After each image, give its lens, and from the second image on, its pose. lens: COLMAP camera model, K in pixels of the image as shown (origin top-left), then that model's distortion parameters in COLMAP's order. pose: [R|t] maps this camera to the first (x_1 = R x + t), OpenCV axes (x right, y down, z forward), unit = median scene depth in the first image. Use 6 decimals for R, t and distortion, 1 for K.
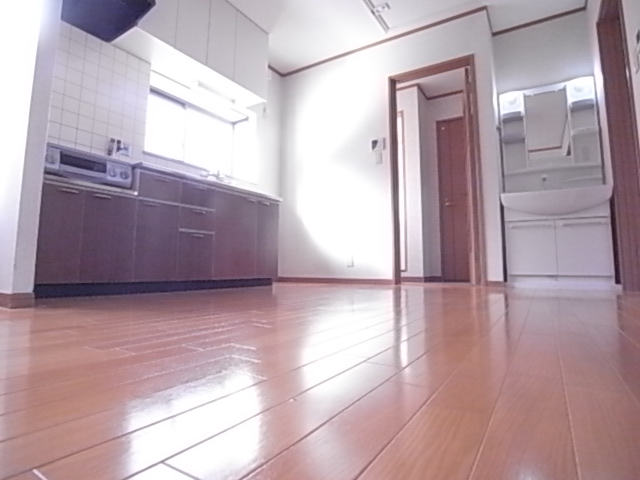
lens RADIAL K [[362.8, 0, 319.7], [0, 362.8, 236.4], [0, 0, 1]] dist [-0.040228, -0.002384]
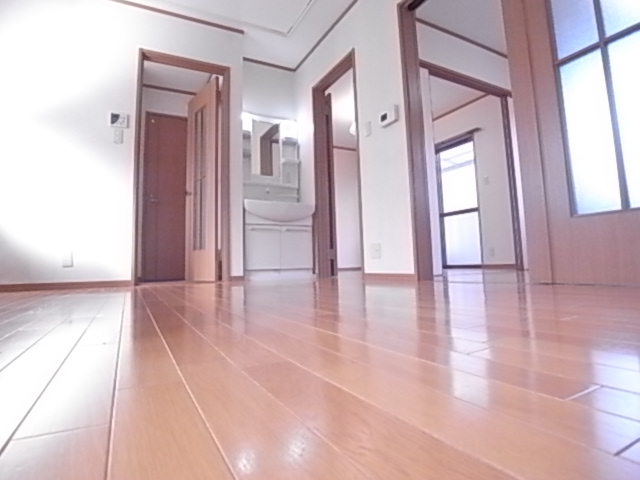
lens RADIAL K [[362.8, 0, 321.4], [0, 362.8, 237.0], [0, 0, 1]] dist [-0.040228, -0.002384]
pose [[0.503400, 0.050069, 0.862601, -0.350956], [-0.040066, 0.998598, -0.034581, 0.030815], [-0.863124, -0.017153, 0.504701, 0.200044]]
